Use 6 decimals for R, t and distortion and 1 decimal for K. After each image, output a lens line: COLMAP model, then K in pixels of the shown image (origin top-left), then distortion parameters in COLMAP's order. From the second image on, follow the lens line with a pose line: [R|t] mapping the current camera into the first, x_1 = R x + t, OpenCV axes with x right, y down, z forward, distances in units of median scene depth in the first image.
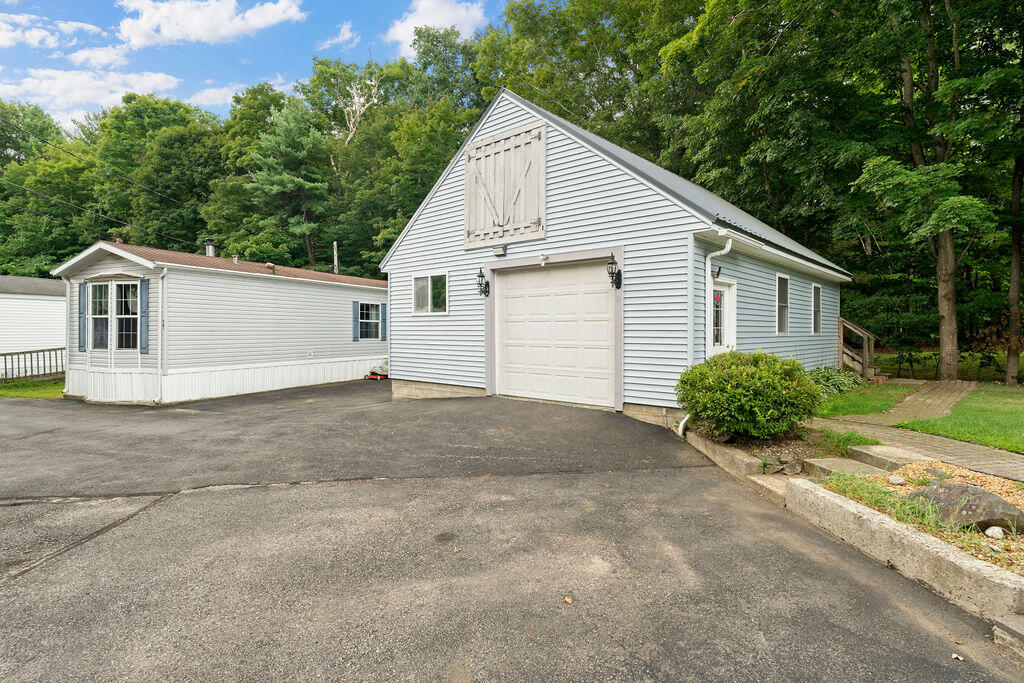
lens RADIAL K [[525.6, 0, 510.0], [0, 525.6, 333.4], [0, 0, 1]] dist [-0.000845, 0.000700]
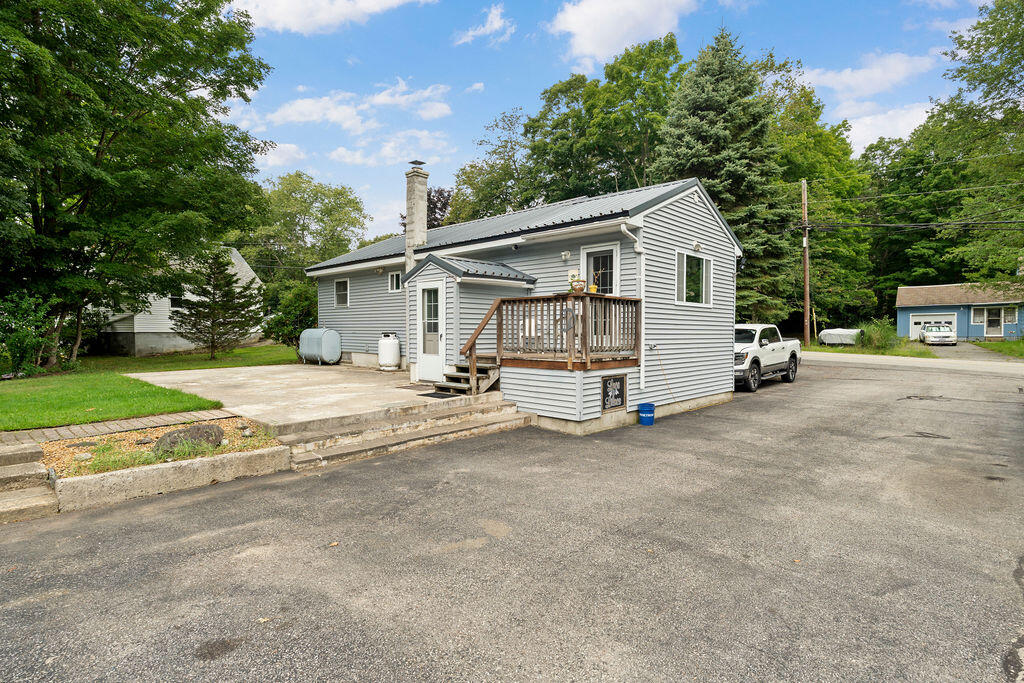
lens RADIAL K [[525.6, 0, 512.0], [0, 525.6, 338.7], [0, 0, 1]] dist [-0.000845, 0.000700]
pose [[-0.664832, -0.013150, 0.746877, -0.393995], [0.001231, 0.999824, 0.018699, -0.002616], [-0.746992, 0.013351, -0.664699, 0.538825]]
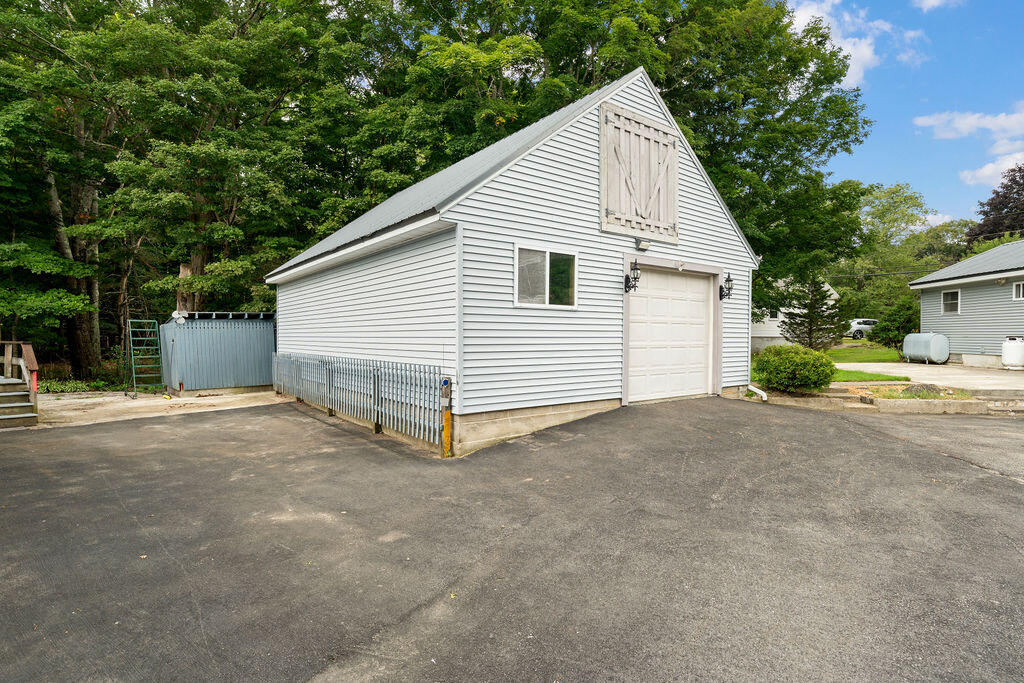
lens RADIAL K [[525.6, 0, 509.9], [0, 525.6, 342.9], [0, 0, 1]] dist [-0.000845, 0.000700]
pose [[0.178838, -0.013244, 0.983789, -1.029497], [0.003354, 0.999912, 0.012851, 0.001768], [-0.983873, 0.001001, 0.178866, 1.133783]]
